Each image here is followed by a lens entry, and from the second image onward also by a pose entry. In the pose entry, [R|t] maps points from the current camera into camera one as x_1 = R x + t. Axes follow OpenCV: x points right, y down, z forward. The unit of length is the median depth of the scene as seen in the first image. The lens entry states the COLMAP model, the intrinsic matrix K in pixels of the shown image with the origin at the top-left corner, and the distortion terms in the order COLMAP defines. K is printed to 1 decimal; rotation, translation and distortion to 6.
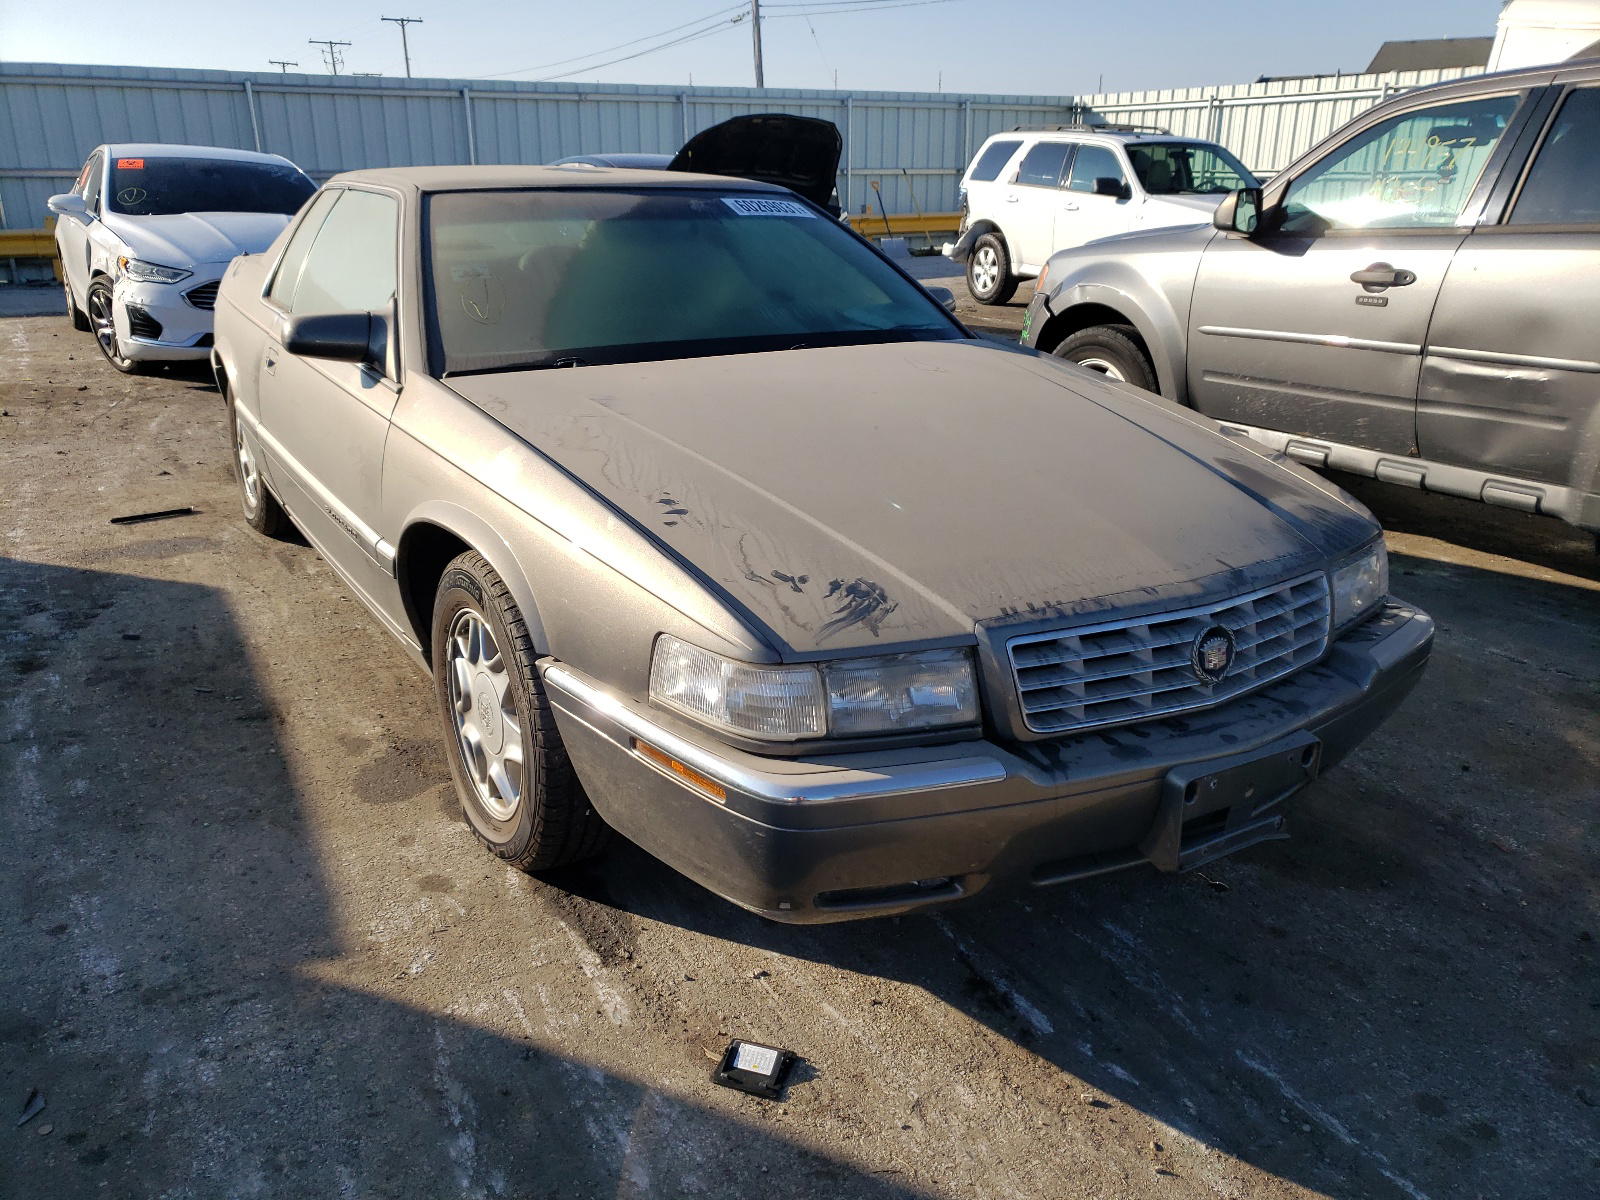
lens RADIAL K [[1228.4, 0, 799.2], [0, 1228.4, 597.5], [0, 0, 1]] dist [0.022577, 0.005375]
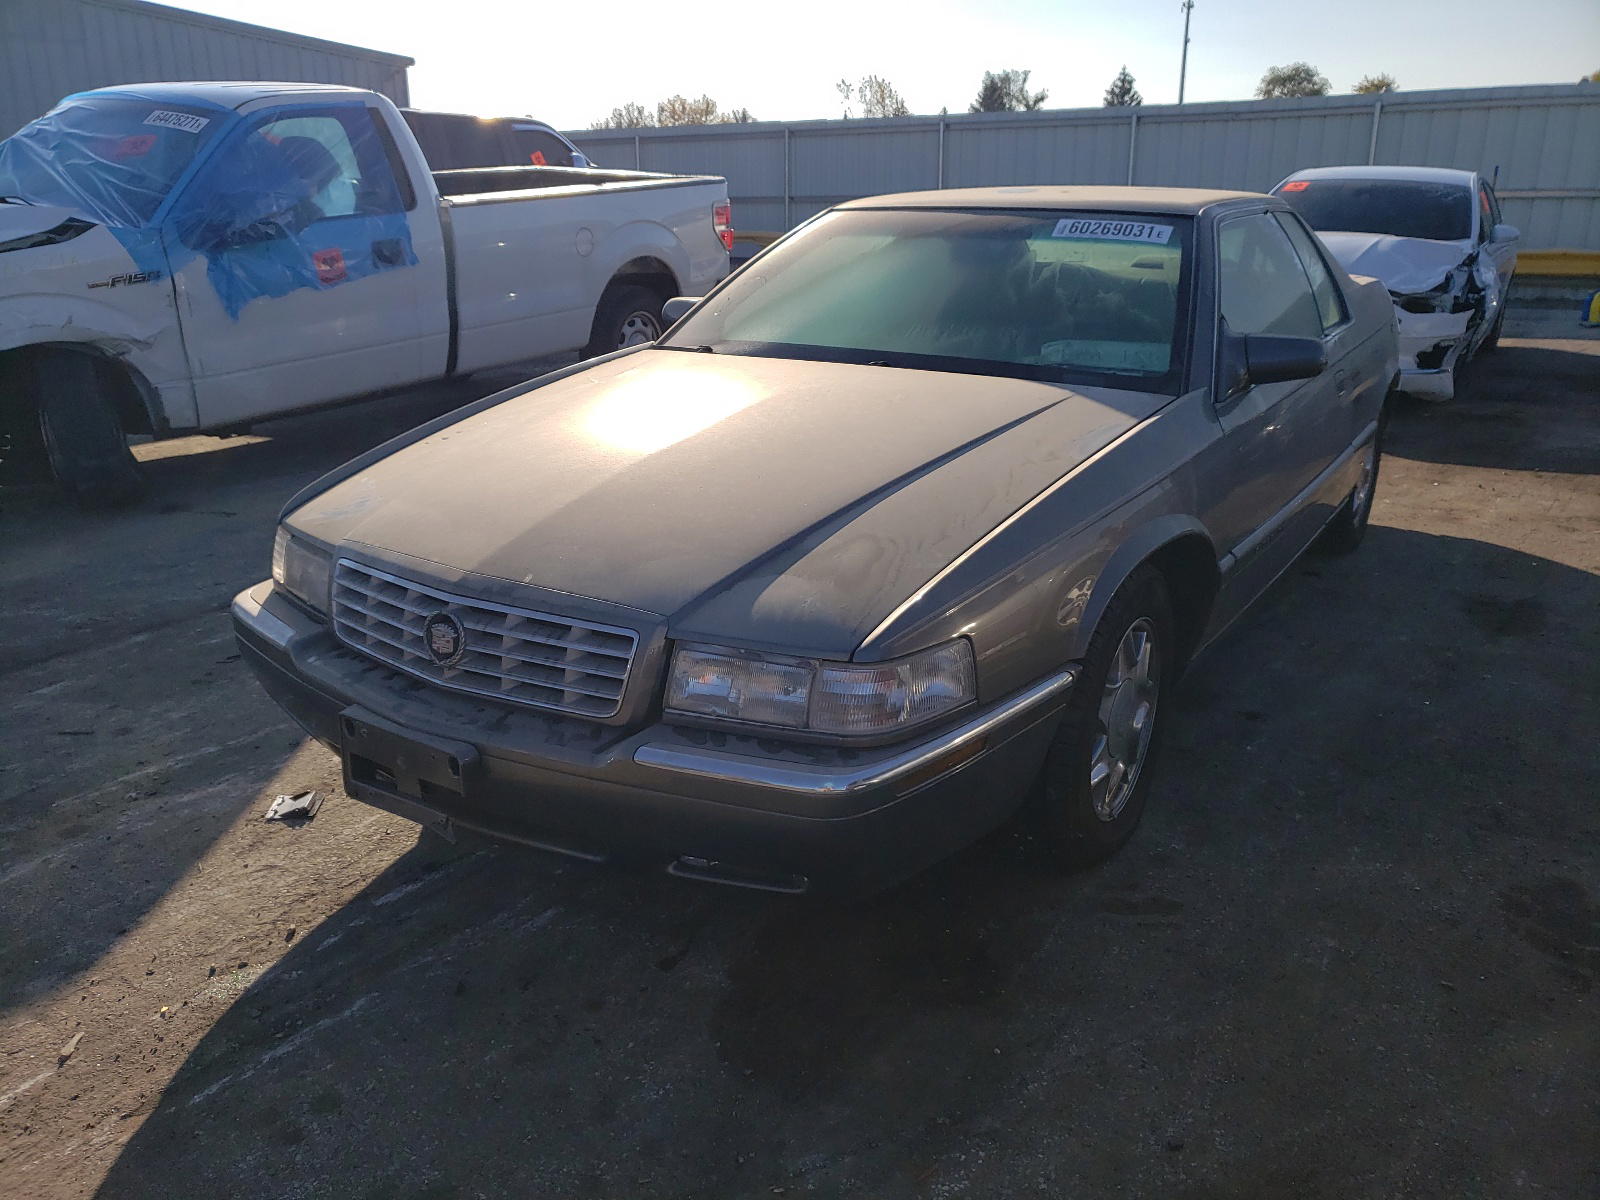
lens RADIAL K [[1245.2, 0, 762.8], [0, 1245.2, 574.2], [0, 0, 1]] dist [0.000444, 0.033153]
pose [[0.427376, 0.260628, -0.865692, 1.360034], [-0.289917, 0.946485, 0.141825, -0.238649], [0.856328, 0.190366, 0.480066, 0.693607]]
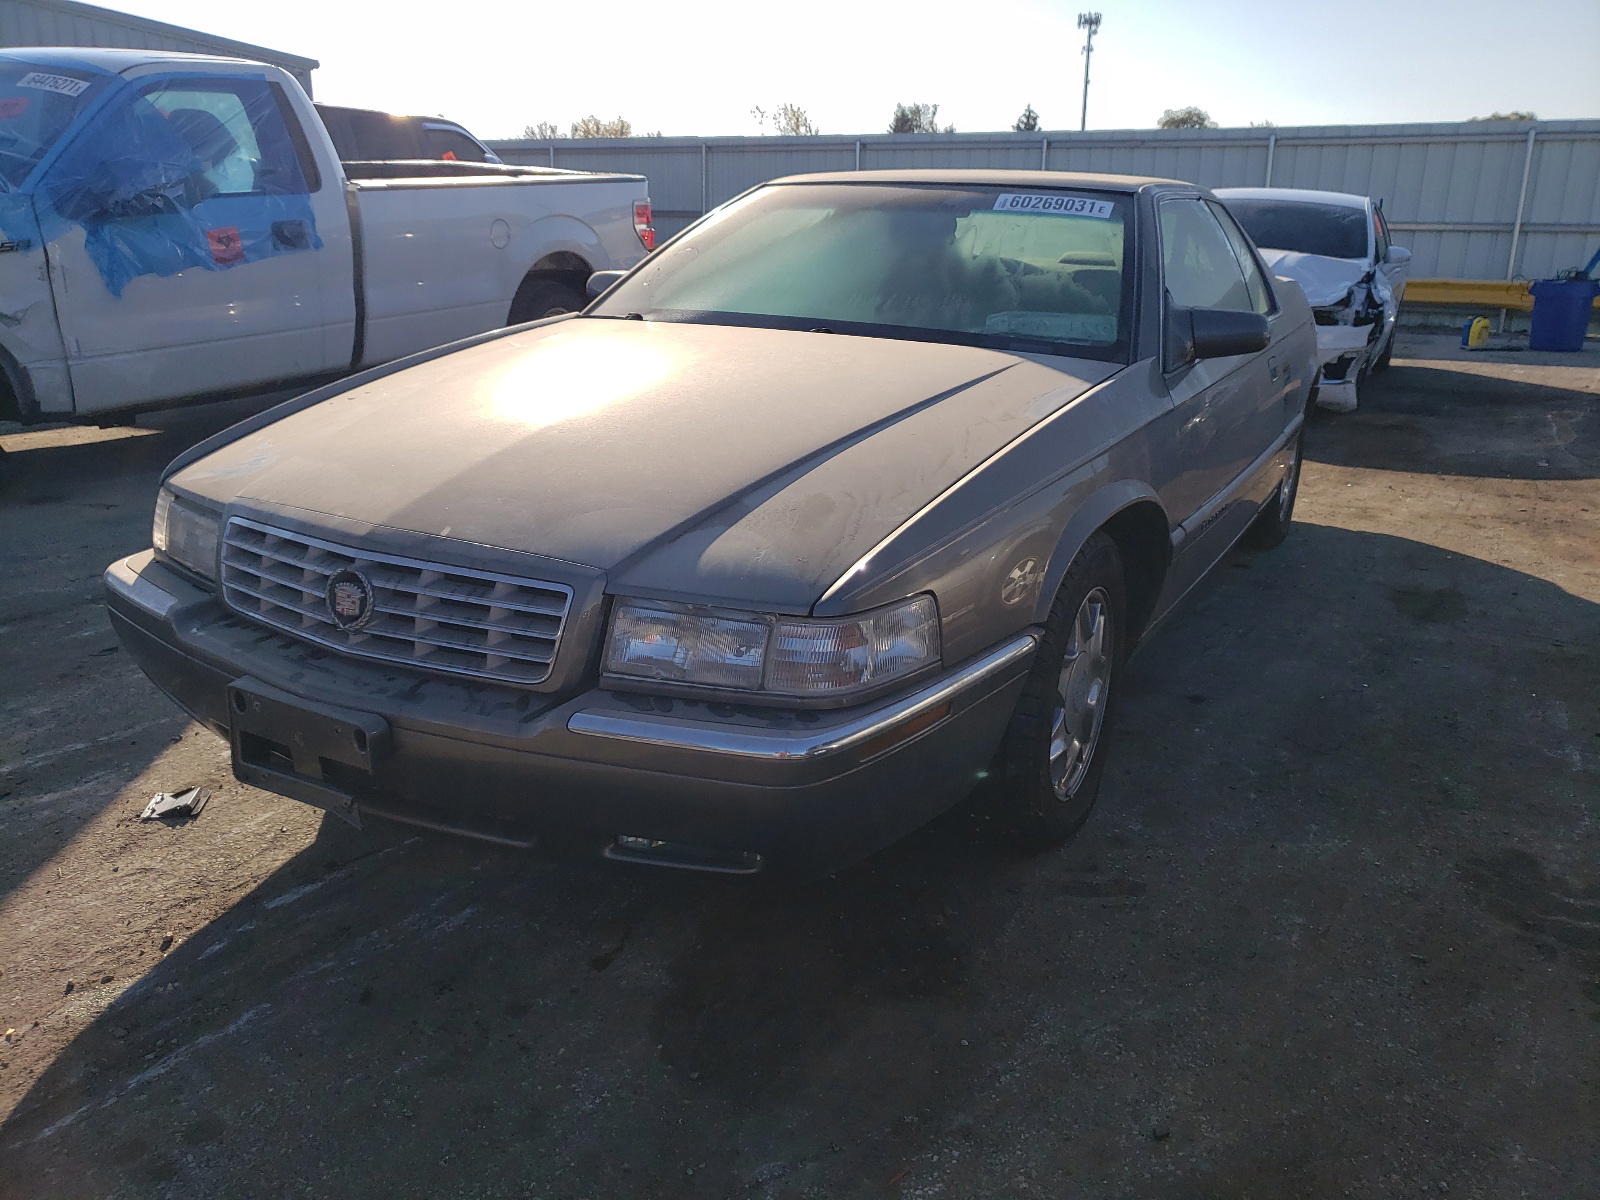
lens RADIAL K [[1248.5, 0, 795.0], [0, 1248.5, 565.6], [0, 0, 1]] dist [-0.017165, 0.064998]
pose [[0.507338, 0.239341, -0.827843, 1.288161], [-0.299832, 0.949660, 0.090810, -0.168803], [0.807904, 0.202143, 0.553561, 0.725063]]
